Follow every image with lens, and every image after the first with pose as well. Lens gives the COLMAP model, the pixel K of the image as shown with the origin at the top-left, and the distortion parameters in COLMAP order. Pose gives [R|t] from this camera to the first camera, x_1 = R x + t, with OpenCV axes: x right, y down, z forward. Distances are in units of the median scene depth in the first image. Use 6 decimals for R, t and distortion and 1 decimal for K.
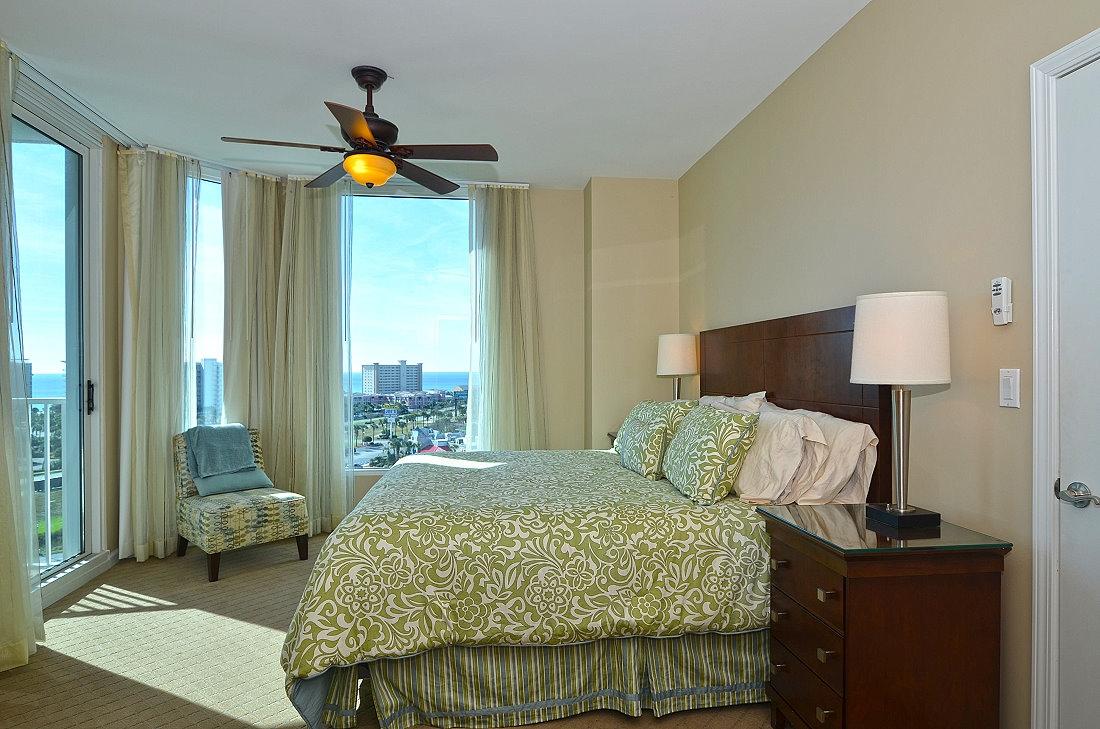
lens RADIAL K [[648.6, 0, 553.1], [0, 648.6, 367.6], [0, 0, 1]] dist [0.000440, -0.000624]
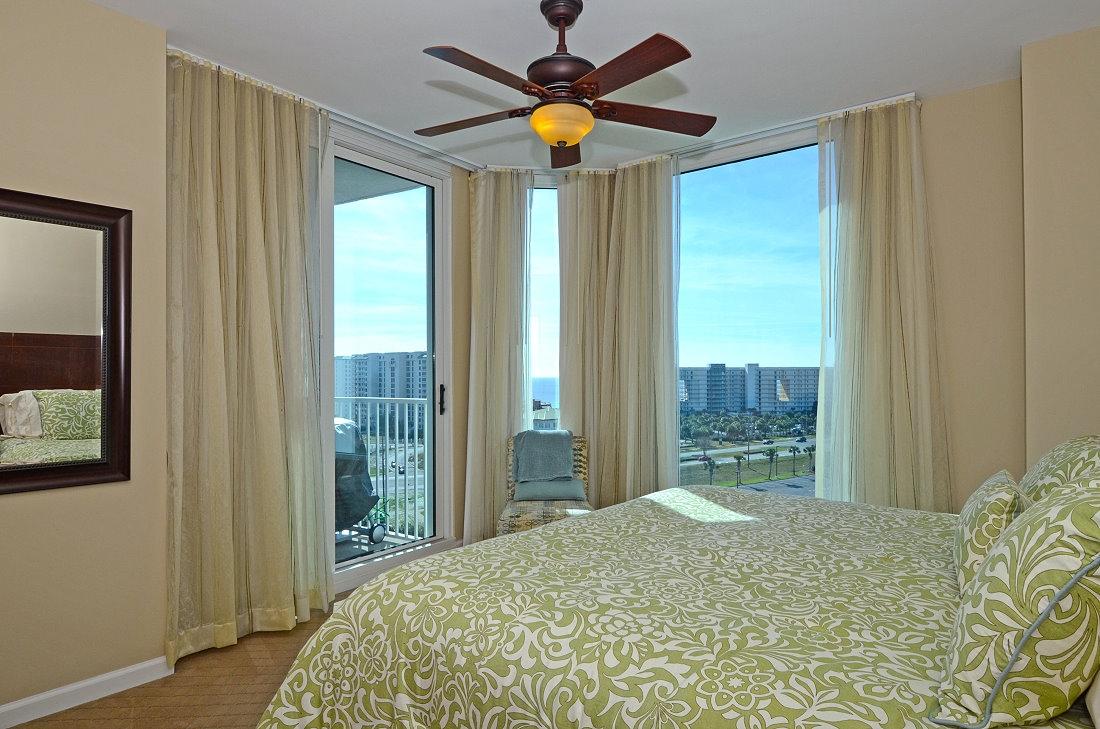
lens RADIAL K [[643.9, 0, 550.0], [0, 643.9, 364.5], [0, 0, 1]] dist [-0.007006, -0.001248]
pose [[0.683721, -0.010098, -0.729674, 0.344854], [0.002155, 0.999928, -0.011818, -0.001299], [0.729740, 0.006508, 0.683693, 0.545585]]
